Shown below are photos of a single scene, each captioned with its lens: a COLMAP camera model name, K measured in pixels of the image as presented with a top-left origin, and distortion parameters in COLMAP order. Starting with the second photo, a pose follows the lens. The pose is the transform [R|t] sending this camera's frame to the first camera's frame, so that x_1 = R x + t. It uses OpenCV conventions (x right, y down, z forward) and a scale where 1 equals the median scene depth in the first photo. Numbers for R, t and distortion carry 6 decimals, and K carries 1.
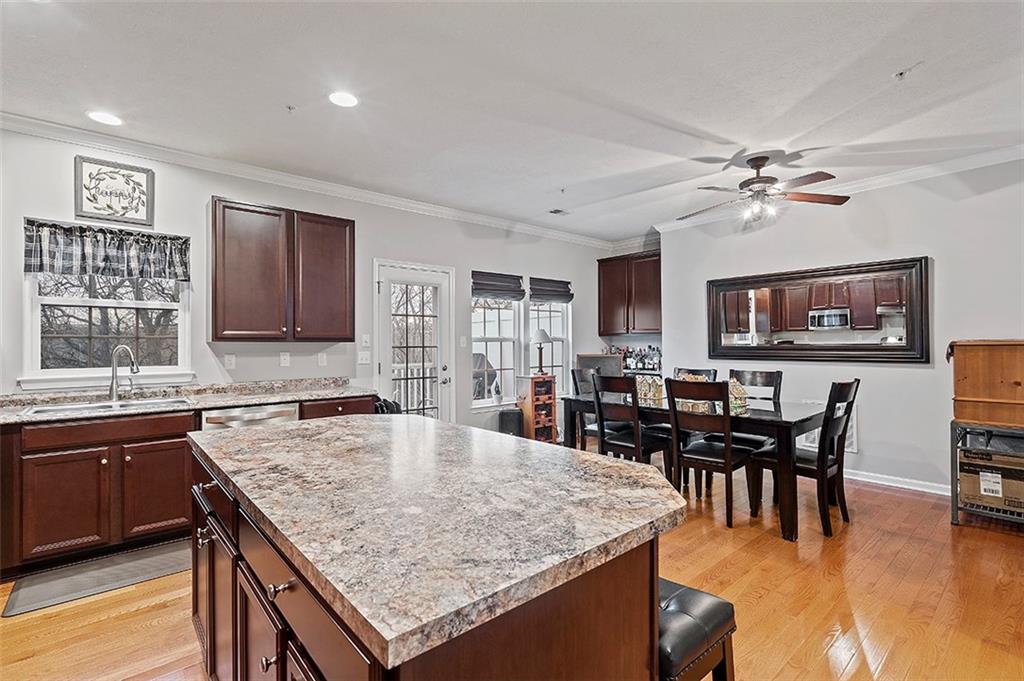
lens RADIAL K [[470.3, 0, 511.4], [0, 470.3, 337.6], [0, 0, 1]] dist [-0.002278, -0.000545]
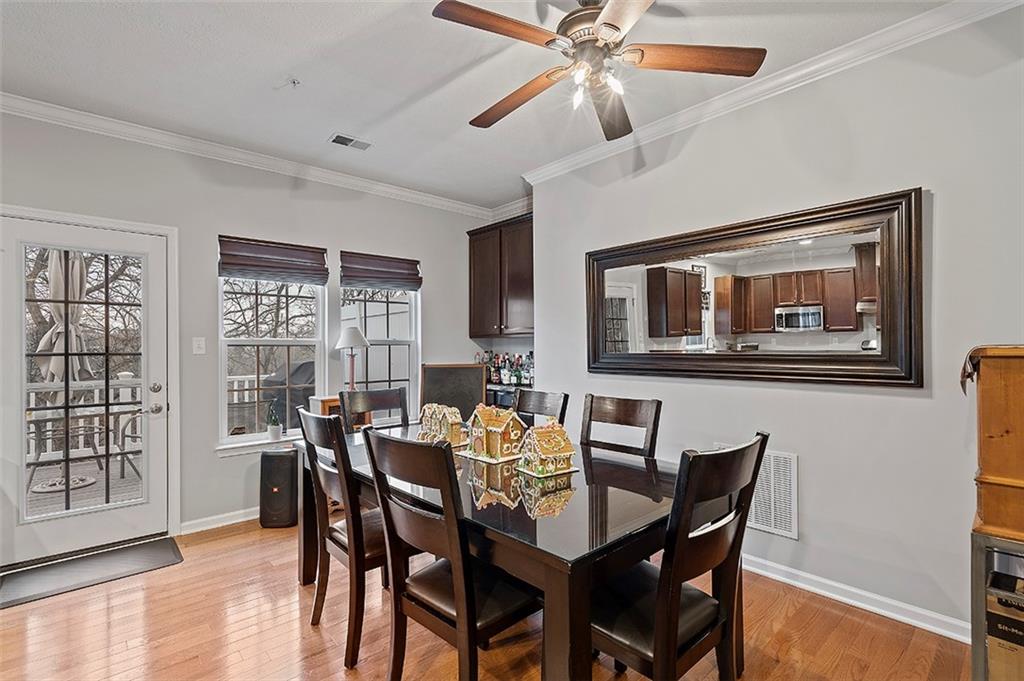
lens RADIAL K [[474.3, 0, 512.3], [0, 474.3, 344.9], [0, 0, 1]] dist [-0.001108, 0.000626]
pose [[0.999881, 0.001207, 0.015358, 0.289618], [-0.001325, 0.999969, 0.007711, 0.002051], [-0.015348, -0.007730, 0.999852, 0.326550]]
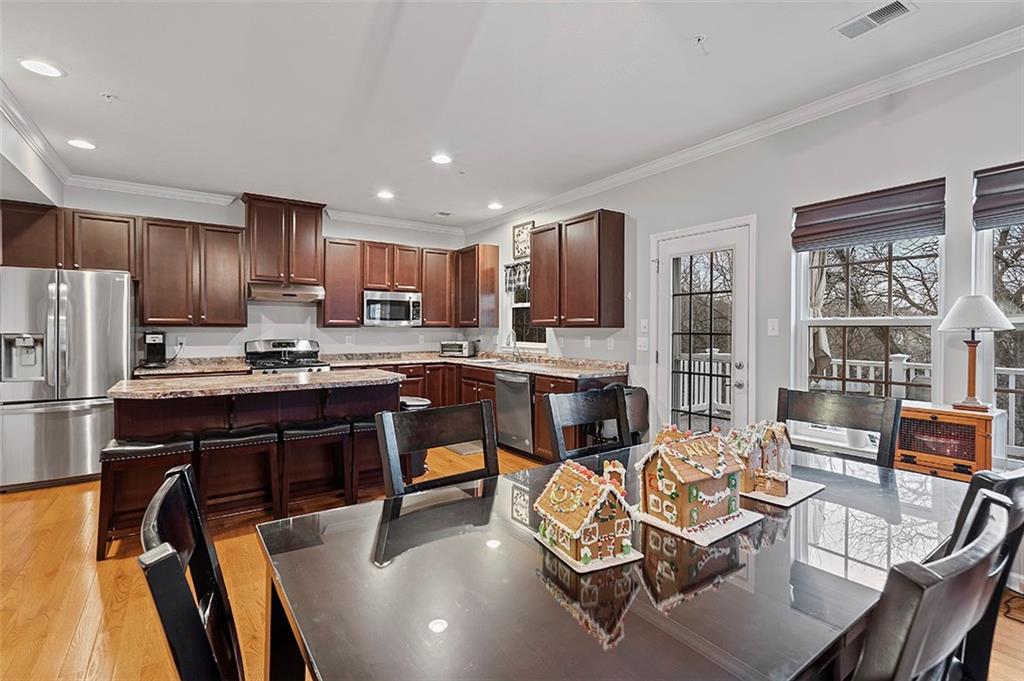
lens RADIAL K [[470.3, 0, 511.4], [0, 470.3, 337.6], [0, 0, 1]] dist [-0.002278, -0.000545]
pose [[-0.102171, 0.023850, -0.994481, 0.519667], [0.013277, 0.999656, 0.022610, 0.003836], [0.994678, -0.010894, -0.102452, 0.664729]]
